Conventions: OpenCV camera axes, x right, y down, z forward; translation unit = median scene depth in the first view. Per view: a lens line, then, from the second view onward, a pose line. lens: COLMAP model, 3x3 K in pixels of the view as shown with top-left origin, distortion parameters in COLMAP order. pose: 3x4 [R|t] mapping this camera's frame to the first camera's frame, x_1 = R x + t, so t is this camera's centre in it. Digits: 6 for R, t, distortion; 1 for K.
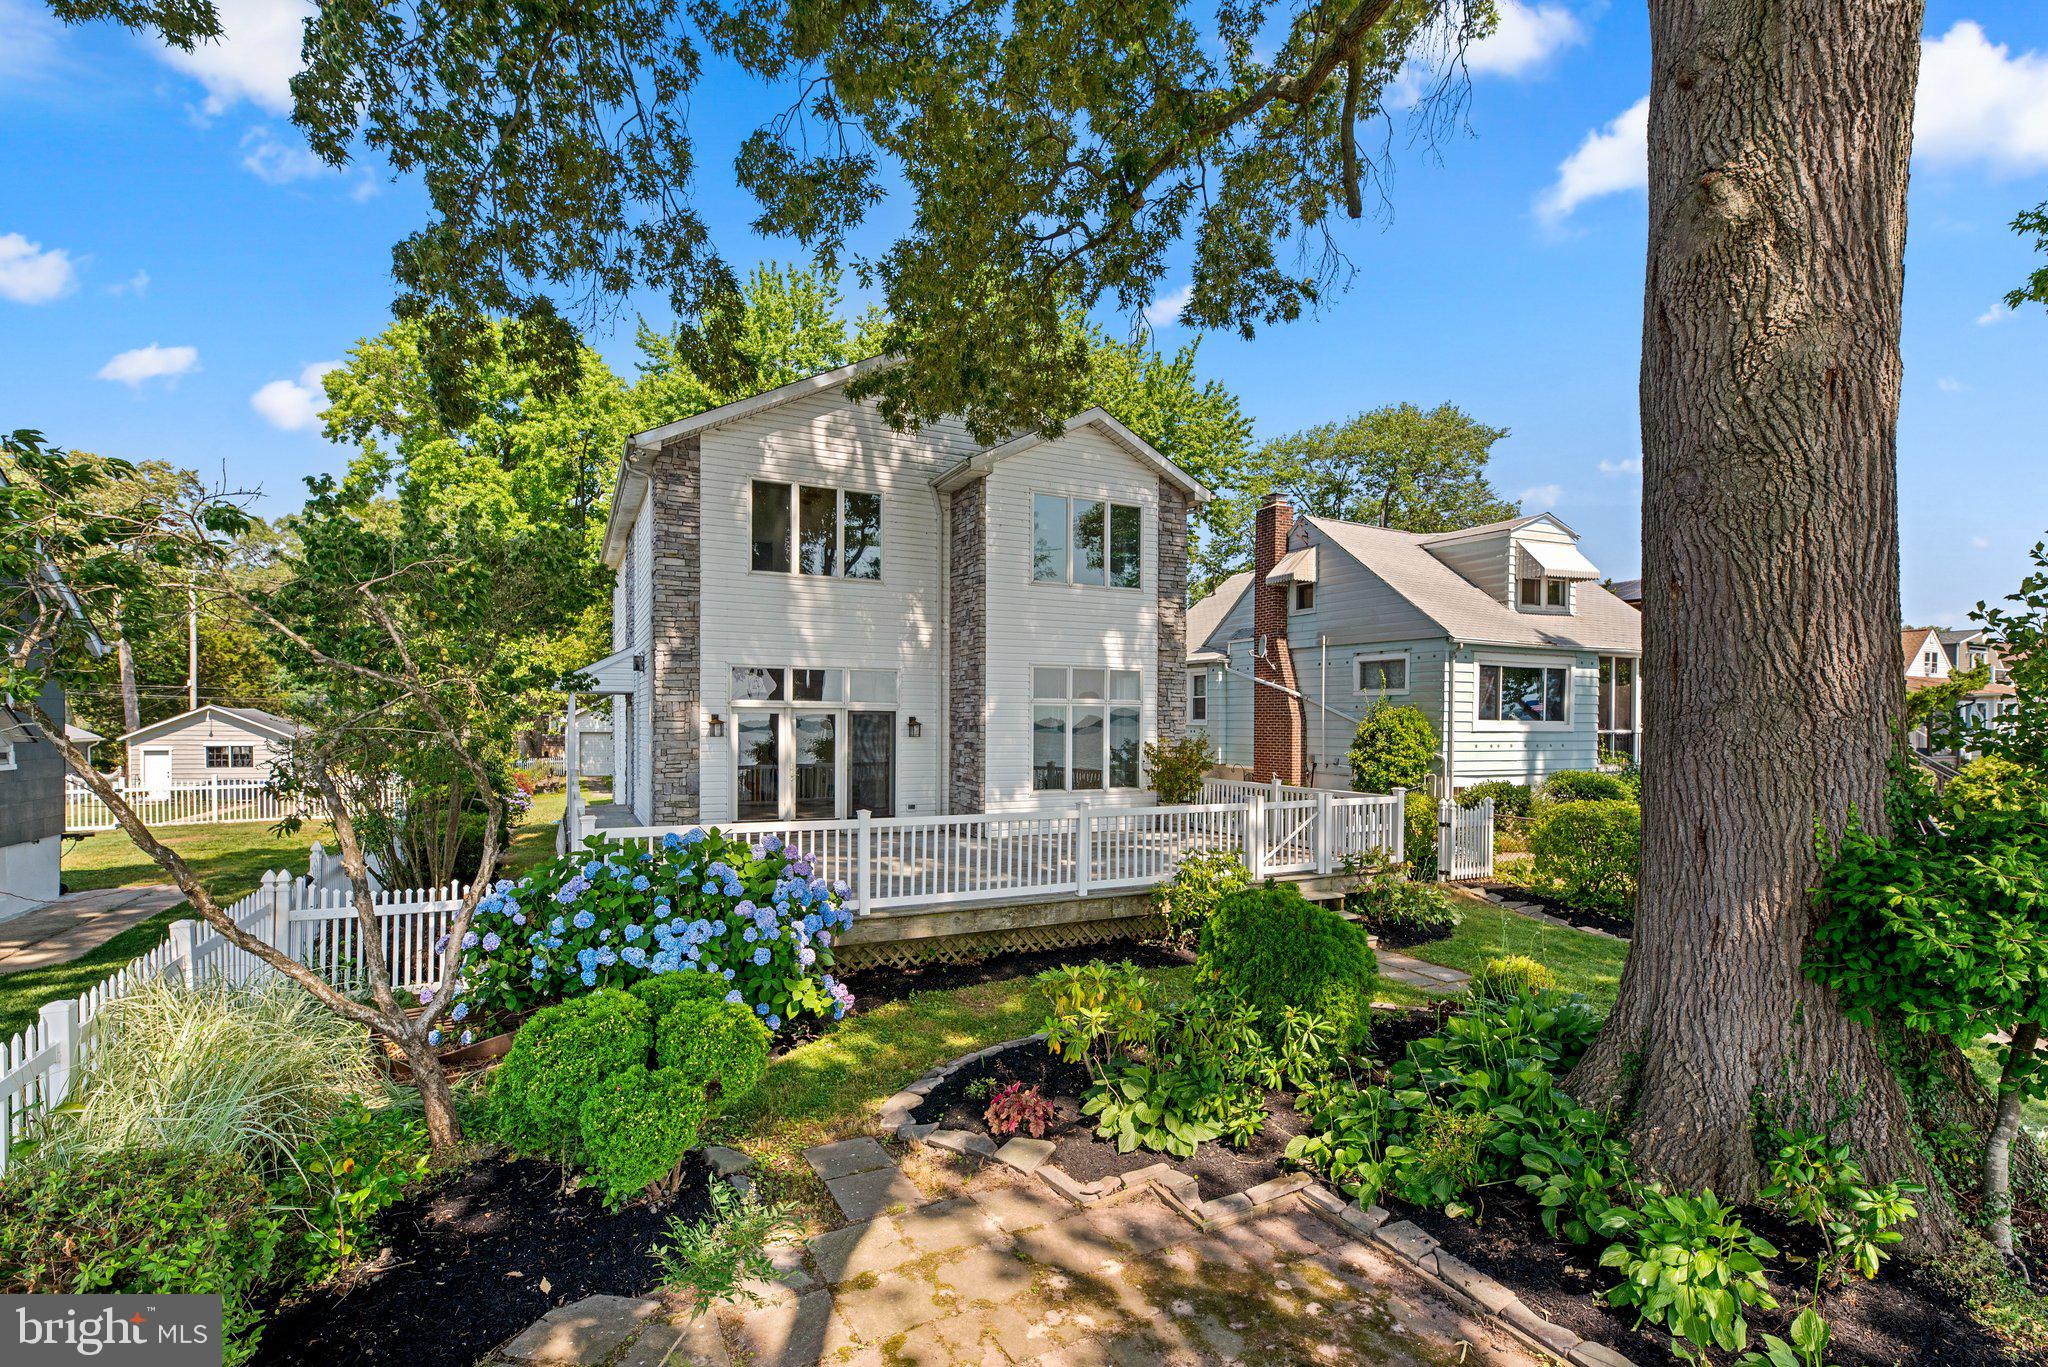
lens RADIAL K [[911.6, 0, 1014.9], [0, 911.6, 681.4], [0, 0, 1]] dist [0.006466, 0.000243]
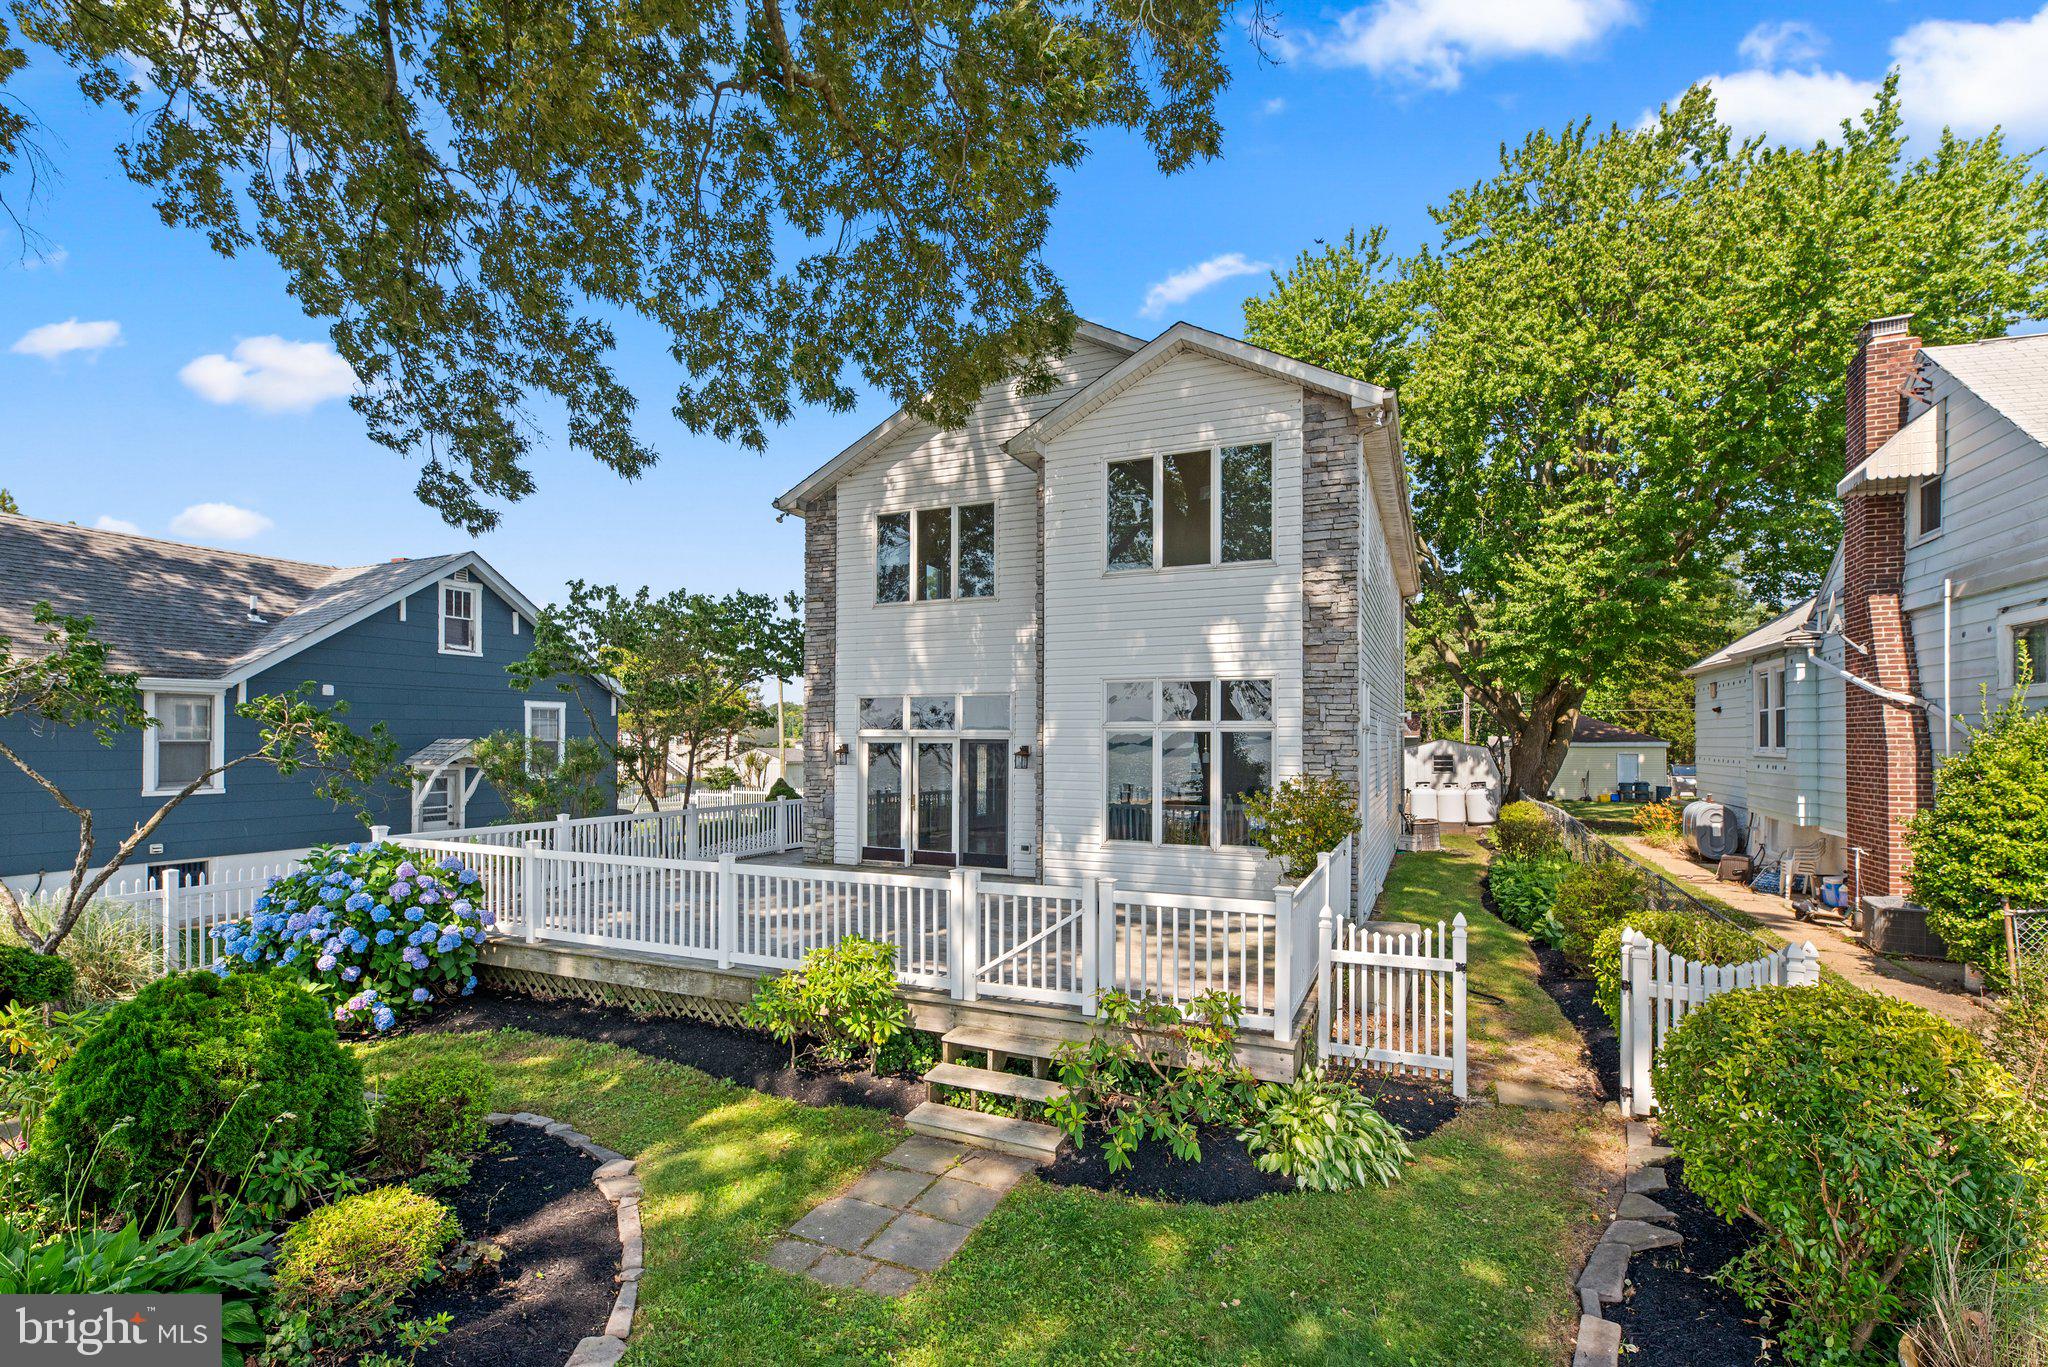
lens RADIAL K [[916.0, 0, 1024.0], [0, 916.0, 683.5], [0, 0, 1]] dist [-0.003768, 0.000204]
pose [[0.647383, -0.050961, -0.760459, 0.563208], [0.032402, 0.998700, -0.039342, 0.013783], [0.761476, 0.000829, 0.648193, 0.430322]]
